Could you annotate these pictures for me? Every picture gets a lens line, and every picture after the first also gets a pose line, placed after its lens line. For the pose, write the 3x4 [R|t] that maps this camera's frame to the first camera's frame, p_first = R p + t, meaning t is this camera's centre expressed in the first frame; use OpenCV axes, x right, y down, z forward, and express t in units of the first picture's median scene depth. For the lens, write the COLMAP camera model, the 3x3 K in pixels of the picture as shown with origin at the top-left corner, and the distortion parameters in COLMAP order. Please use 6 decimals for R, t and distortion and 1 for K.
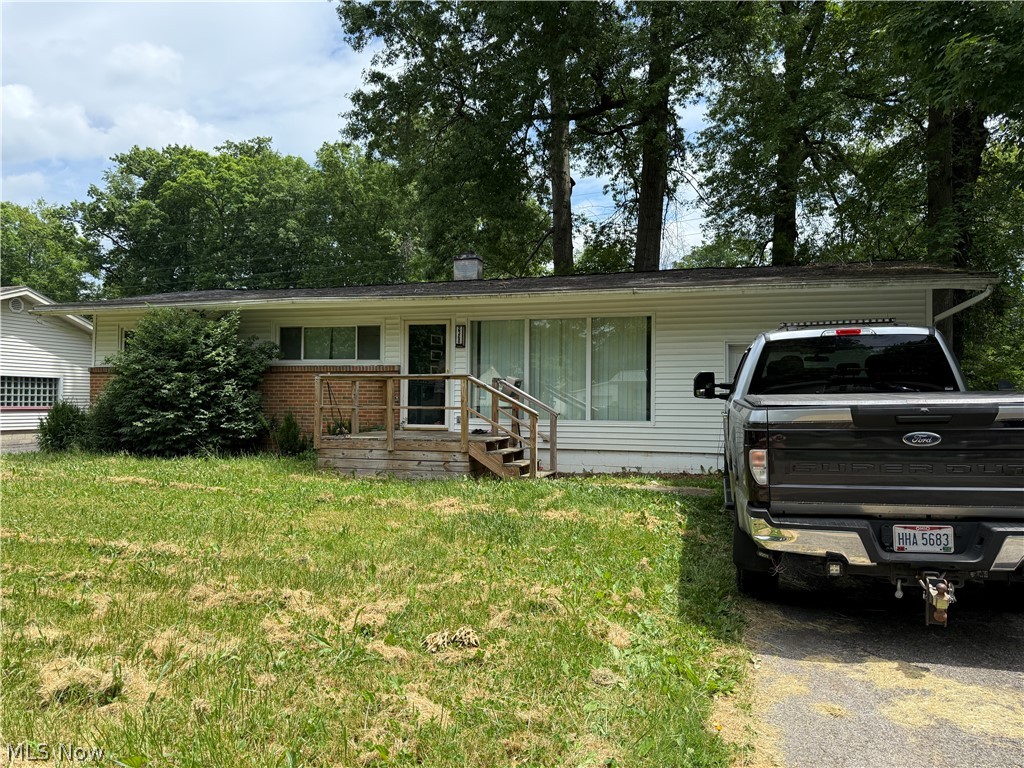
lens RADIAL K [[722.6, 0, 512.0], [0, 722.6, 384.0], [0, 0, 1]] dist [0.076496, 0.000050]
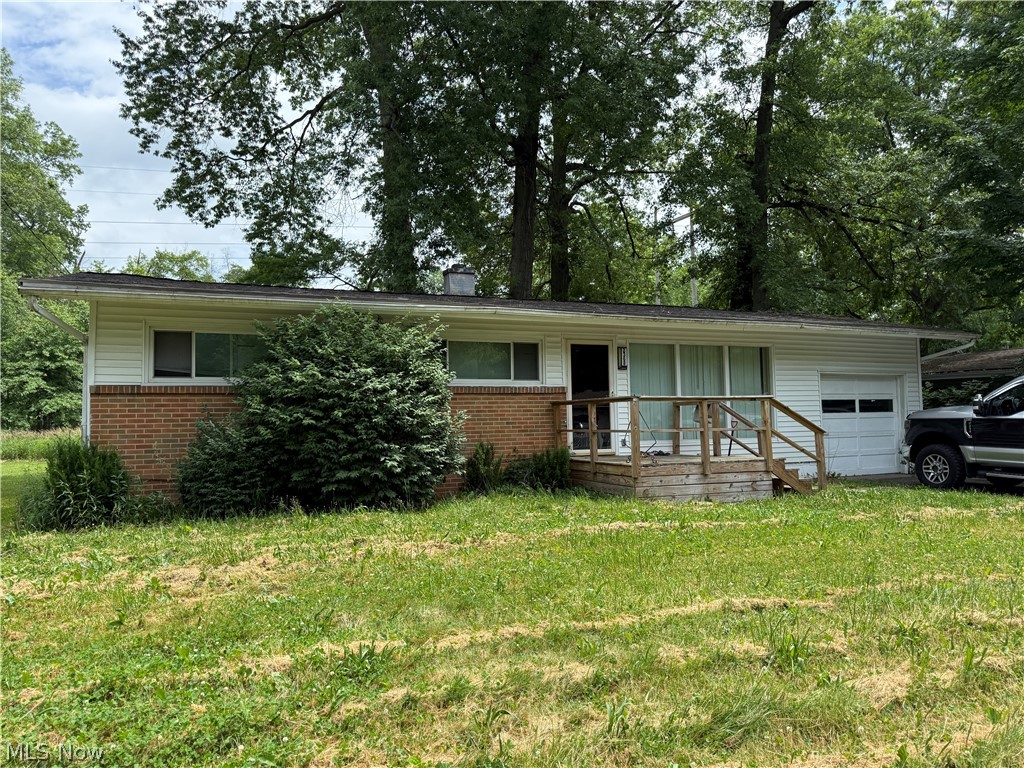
lens RADIAL K [[722.6, 0, 512.0], [0, 722.6, 384.0], [0, 0, 1]] dist [0.076496, 0.000050]
pose [[0.781244, 0.013276, 0.624084, -0.800865], [0.007402, 0.999507, -0.030528, -0.001474], [-0.624181, 0.028469, 0.780761, 0.320334]]
